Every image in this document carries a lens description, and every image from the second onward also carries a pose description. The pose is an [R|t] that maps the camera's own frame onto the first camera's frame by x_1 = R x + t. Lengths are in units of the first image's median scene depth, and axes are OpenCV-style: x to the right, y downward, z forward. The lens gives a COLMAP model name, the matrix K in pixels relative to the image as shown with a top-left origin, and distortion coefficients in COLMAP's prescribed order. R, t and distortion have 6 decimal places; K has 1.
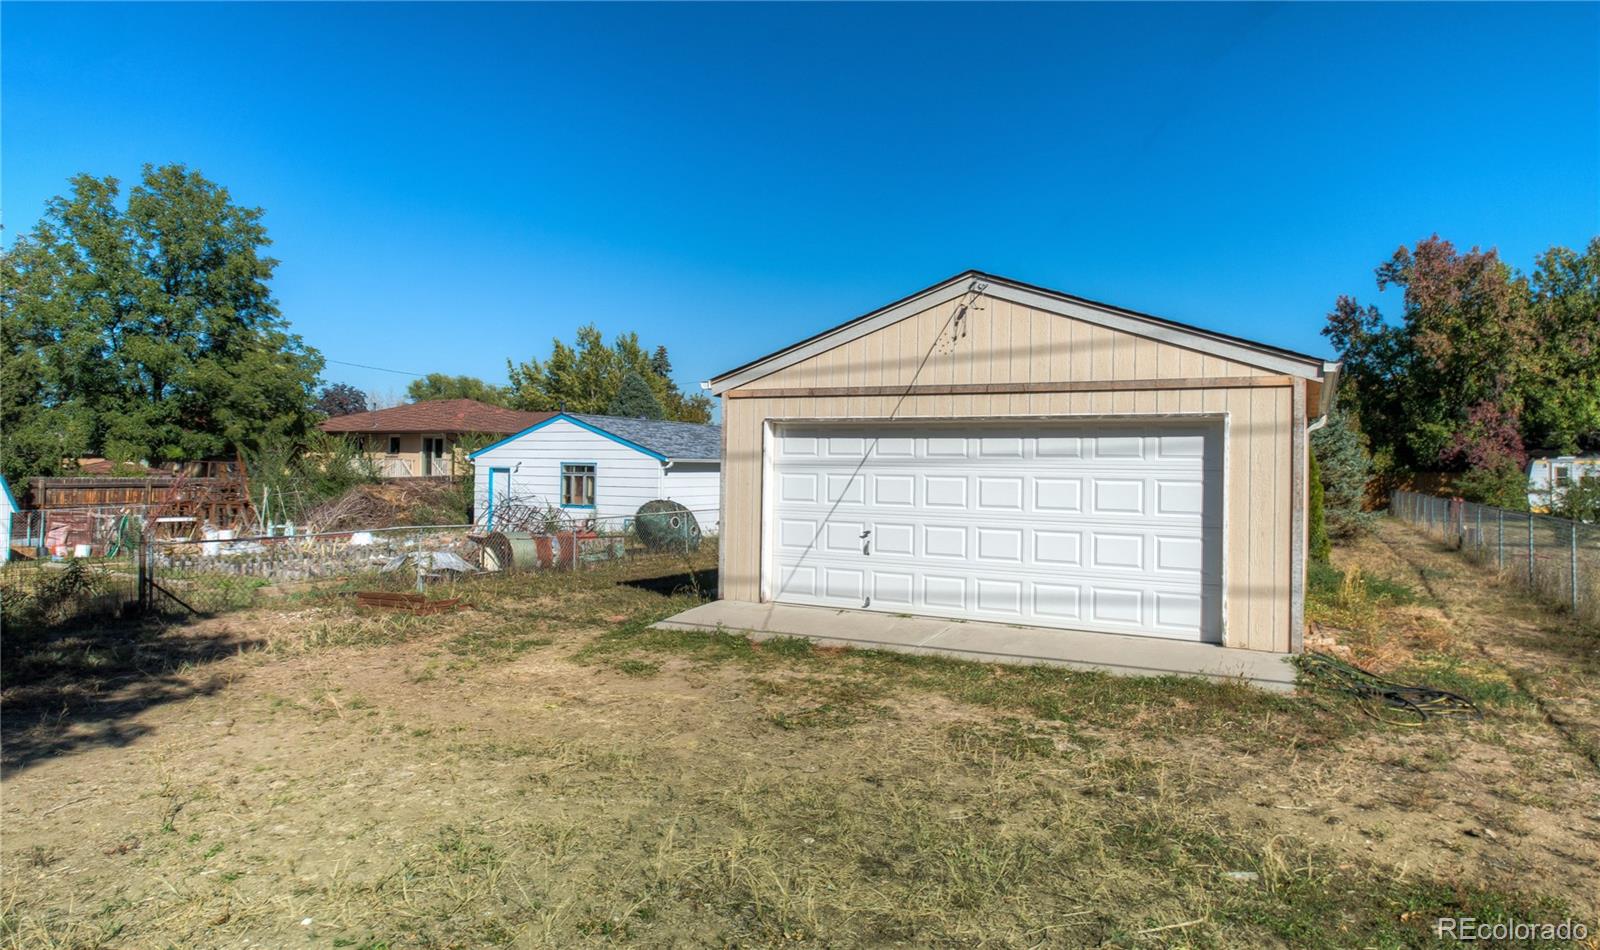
lens RADIAL K [[936.6, 0, 801.6], [0, 936.6, 461.4], [0, 0, 1]] dist [-0.007837, -0.000224]
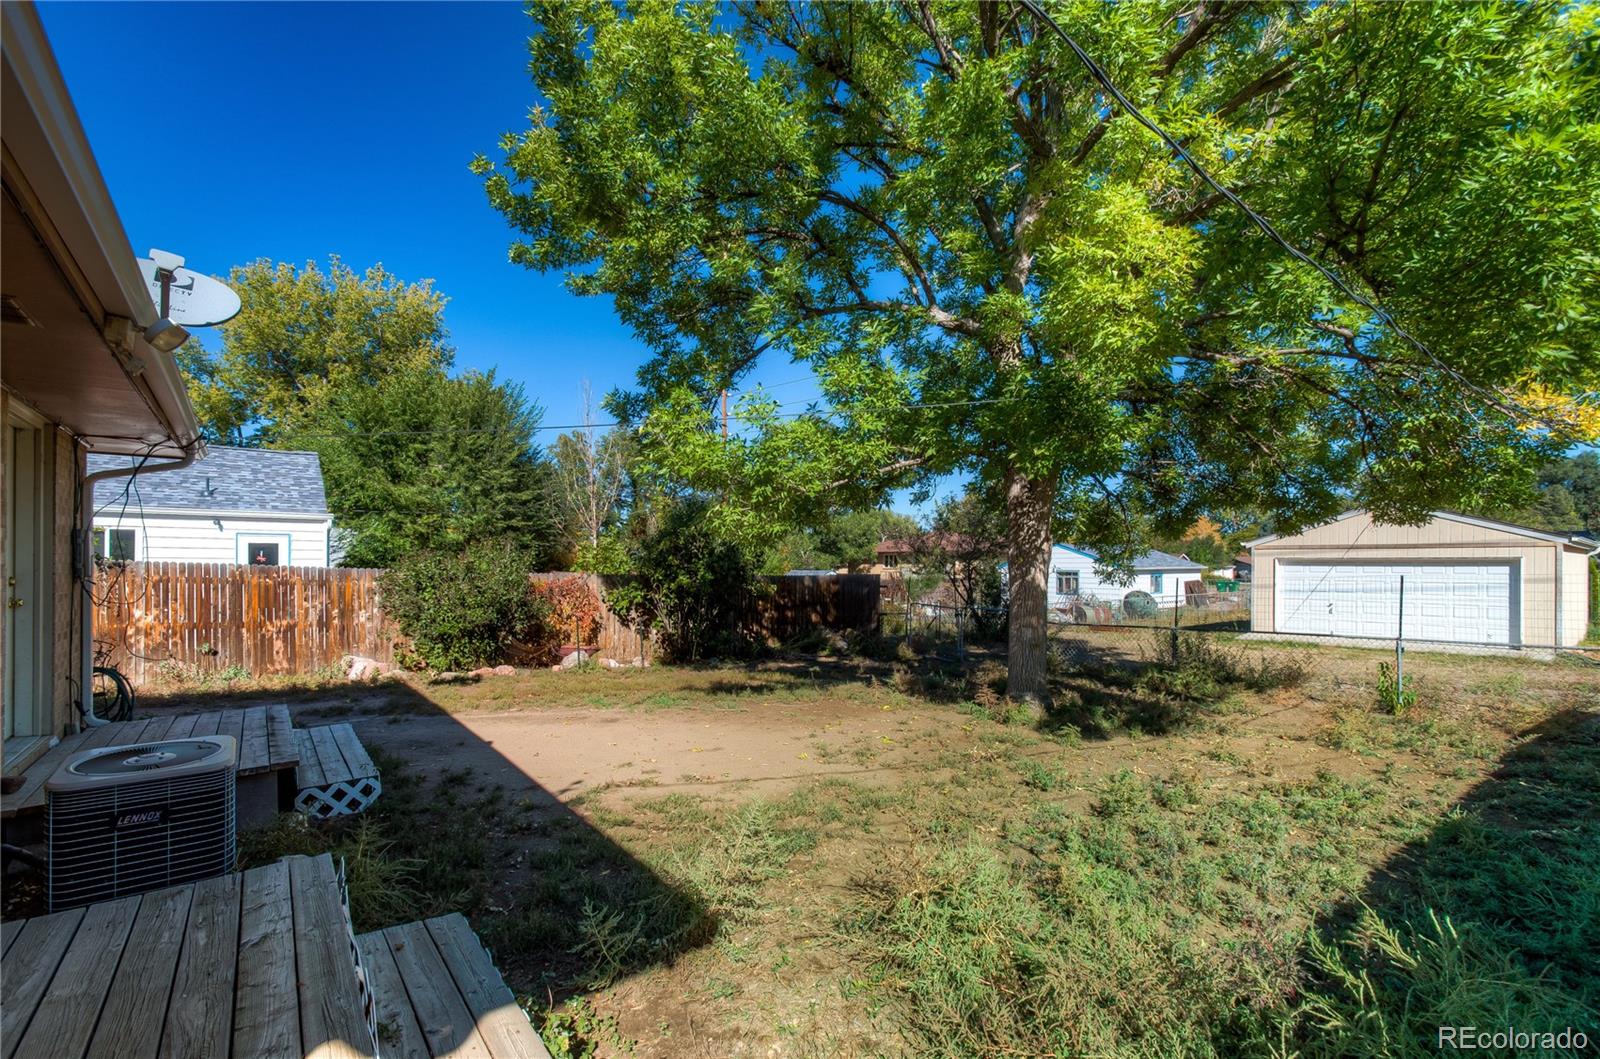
lens RADIAL K [[708.1, 0, 793.7], [0, 708.1, 565.2], [0, 0, 1]] dist [0.001033, -0.001676]
pose [[0.916889, -0.008457, -0.399053, -0.177002], [0.009815, 0.999951, 0.001360, -0.015874], [0.399022, -0.005164, 0.916927, -0.465050]]
